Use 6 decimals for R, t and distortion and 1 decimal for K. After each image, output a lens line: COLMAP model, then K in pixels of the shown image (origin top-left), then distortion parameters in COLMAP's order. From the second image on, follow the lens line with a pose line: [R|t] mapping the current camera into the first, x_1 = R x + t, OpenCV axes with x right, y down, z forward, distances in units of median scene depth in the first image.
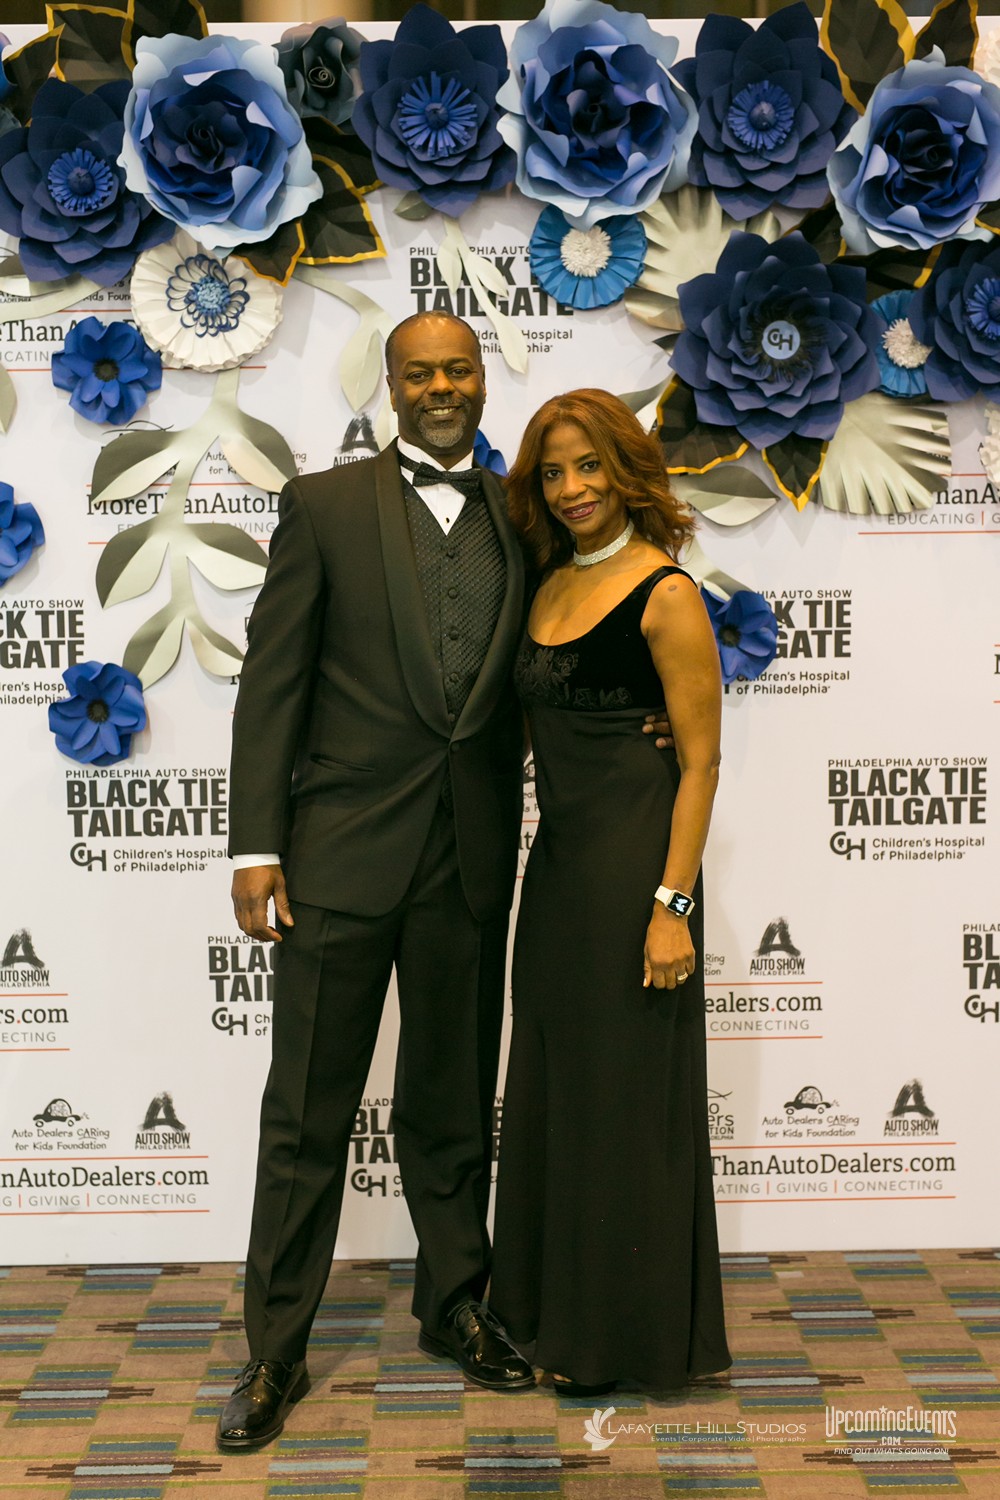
lens RADIAL K [[2125.5, 0, 497.3], [0, 2125.5, 757.7], [0, 0, 1]] dist [0.019073, 0.042171]
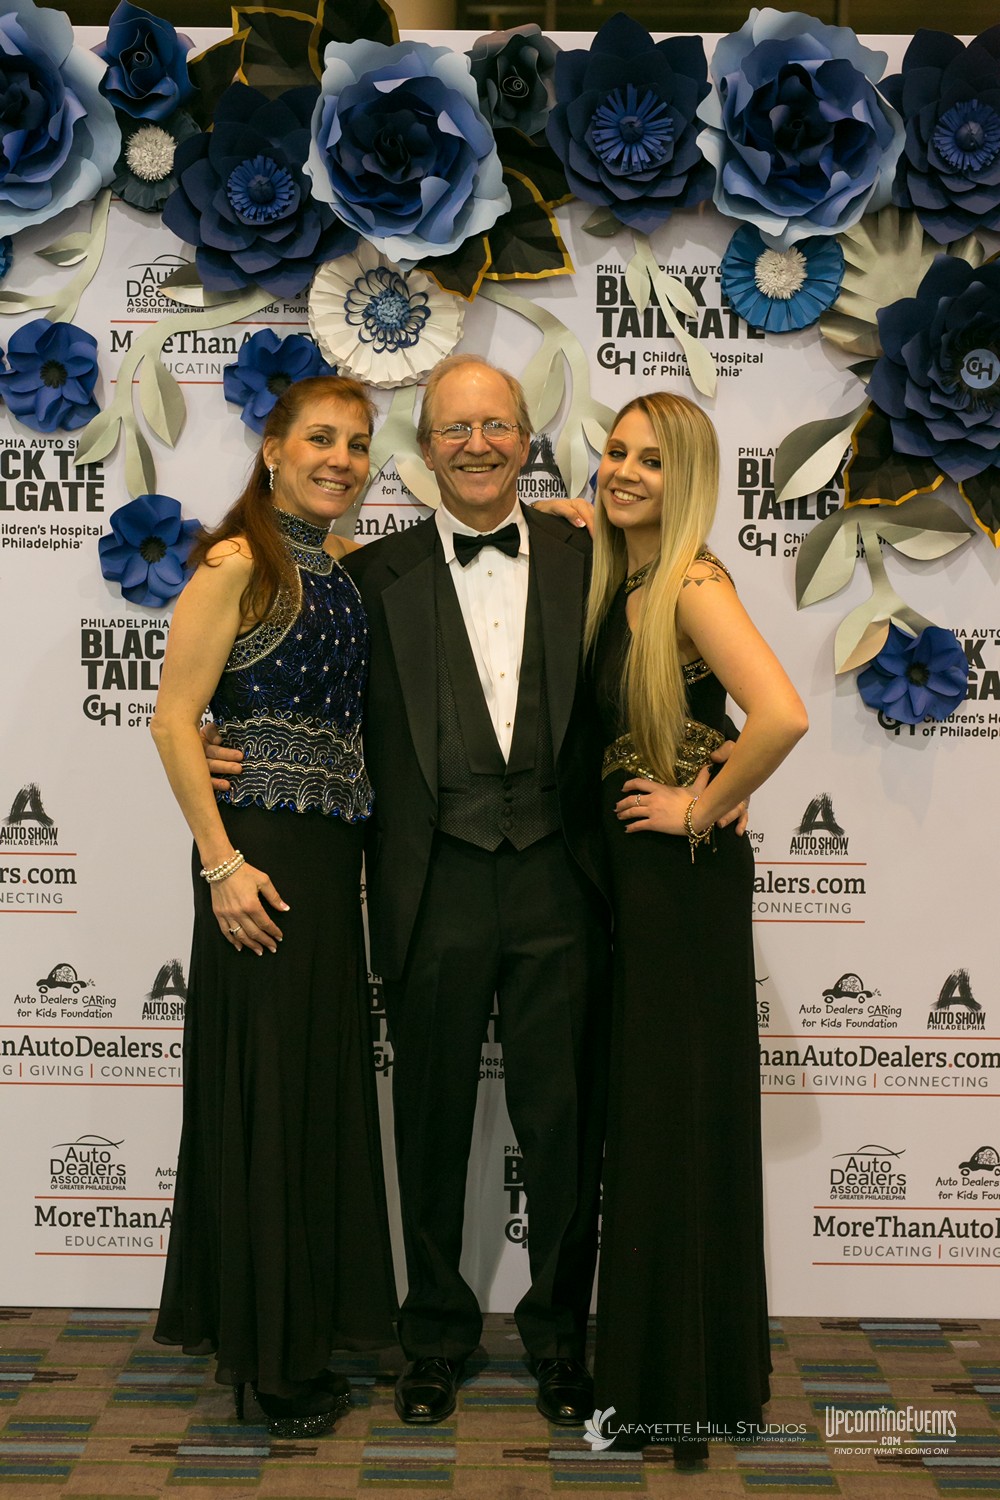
lens RADIAL K [[2125.5, 0, 497.3], [0, 2125.5, 757.7], [0, 0, 1]] dist [0.019073, 0.042171]
pose [[0.999559, 0.025750, -0.014821, -0.066948], [-0.025927, 0.999594, -0.011859, -0.003733], [0.014509, 0.012238, 0.999820, 0.037594]]
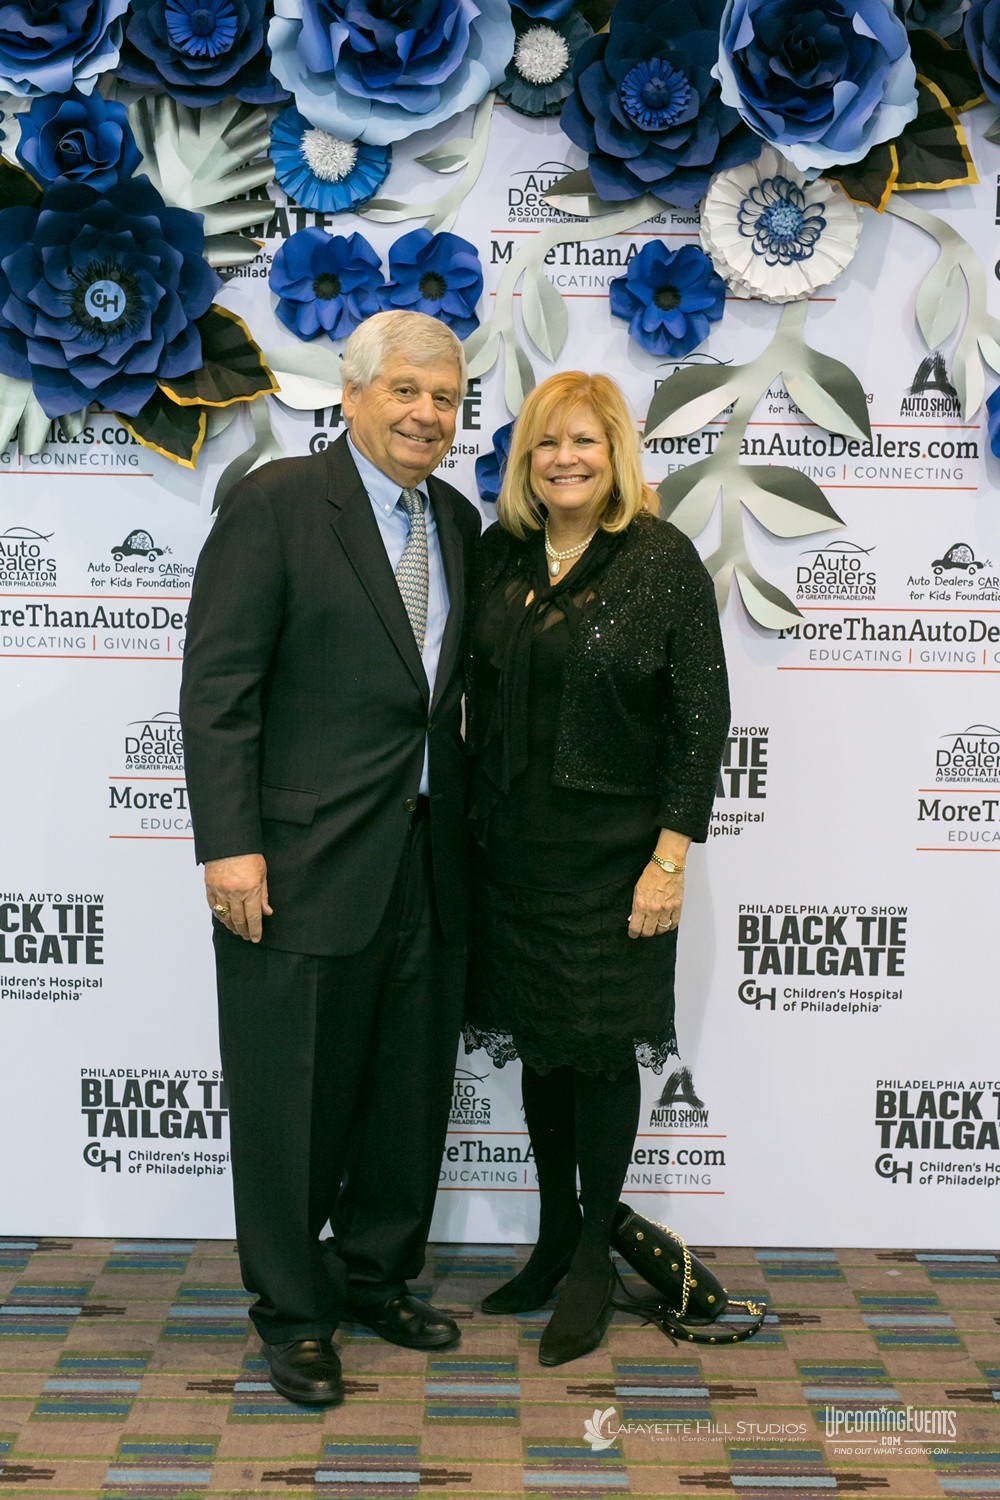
lens RADIAL K [[2125.5, 0, 497.3], [0, 2125.5, 757.7], [0, 0, 1]] dist [0.019073, 0.042171]
pose [[0.999564, 0.028937, 0.005828, -0.260577], [-0.029092, 0.999165, 0.028670, -0.005294], [-0.004993, -0.028828, 0.999572, 0.061792]]
